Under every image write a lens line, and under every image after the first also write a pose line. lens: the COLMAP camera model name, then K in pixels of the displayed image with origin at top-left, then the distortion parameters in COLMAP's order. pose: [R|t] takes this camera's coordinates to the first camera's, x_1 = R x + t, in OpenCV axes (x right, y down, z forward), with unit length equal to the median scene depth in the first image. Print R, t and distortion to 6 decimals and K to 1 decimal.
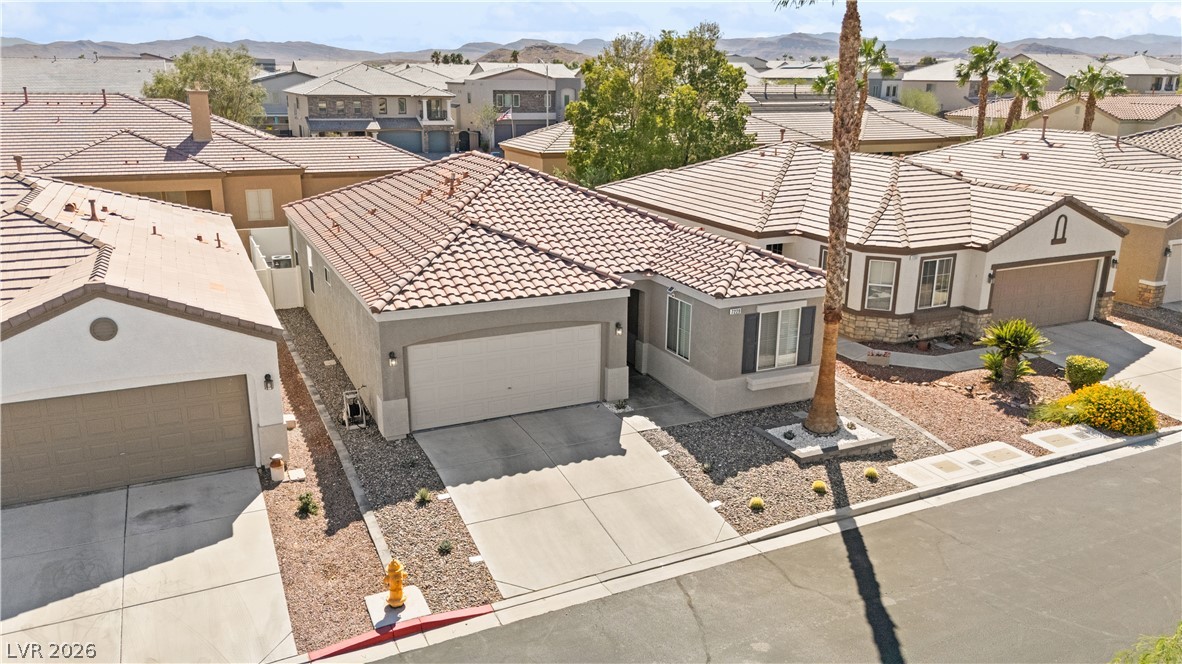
lens RADIAL K [[870.6, 0, 593.8], [0, 870.6, 326.2], [0, 0, 1]] dist [0.072365, -0.072010]
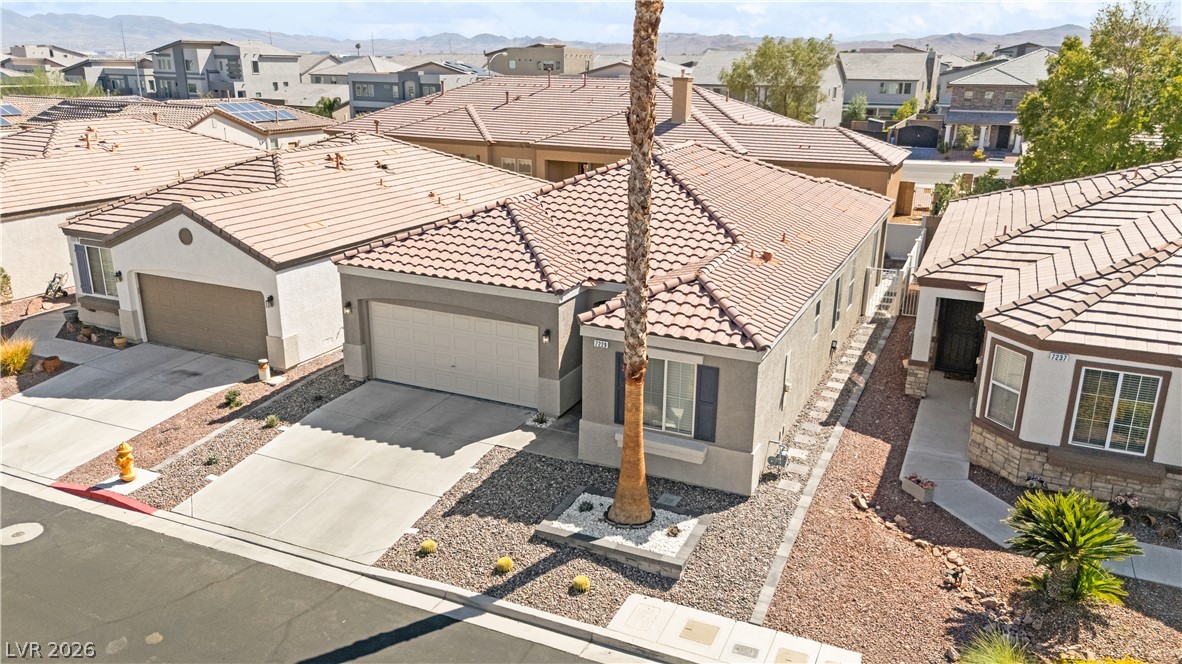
lens RADIAL K [[870.6, 0, 593.8], [0, 870.6, 326.2], [0, 0, 1]] dist [0.072365, -0.072010]
pose [[0.643727, 0.221782, -0.732412, 0.746138], [-0.214611, 0.970996, 0.105403, -0.117009], [0.734546, 0.089333, 0.672653, 0.434324]]
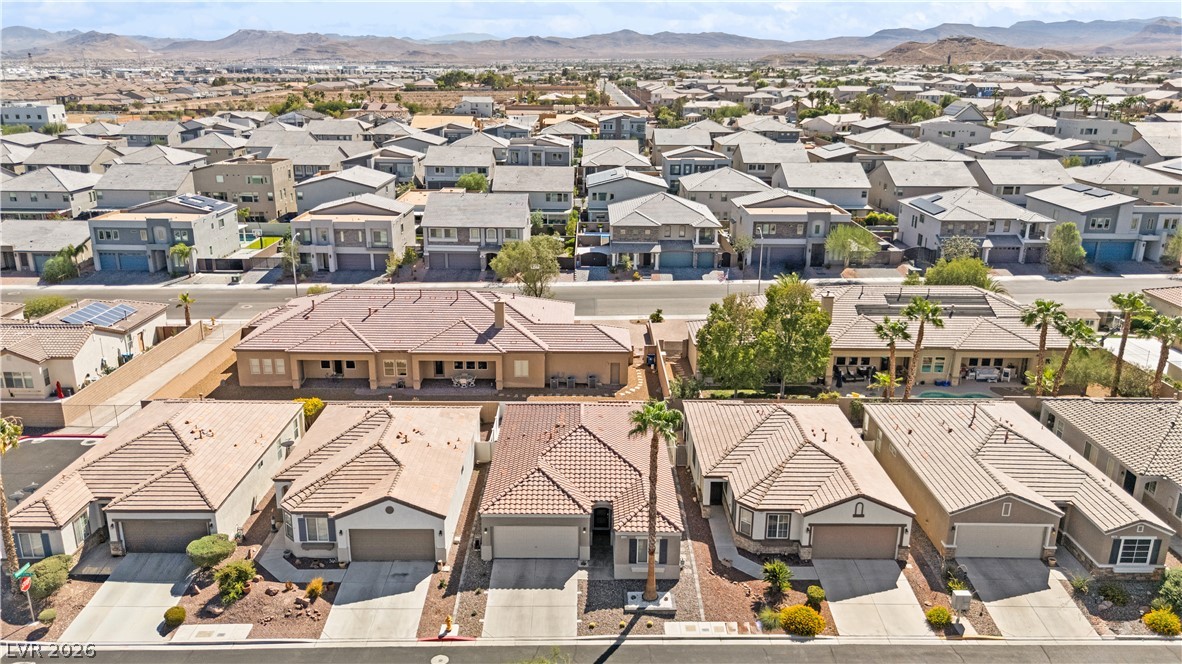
lens RADIAL K [[870.6, 0, 593.8], [0, 870.6, 326.2], [0, 0, 1]] dist [0.072365, -0.072010]
pose [[0.906360, 0.121270, -0.404729, 0.943060], [-0.116840, 0.992508, 0.035733, -0.633576], [0.406030, 0.014901, 0.913738, -1.131037]]
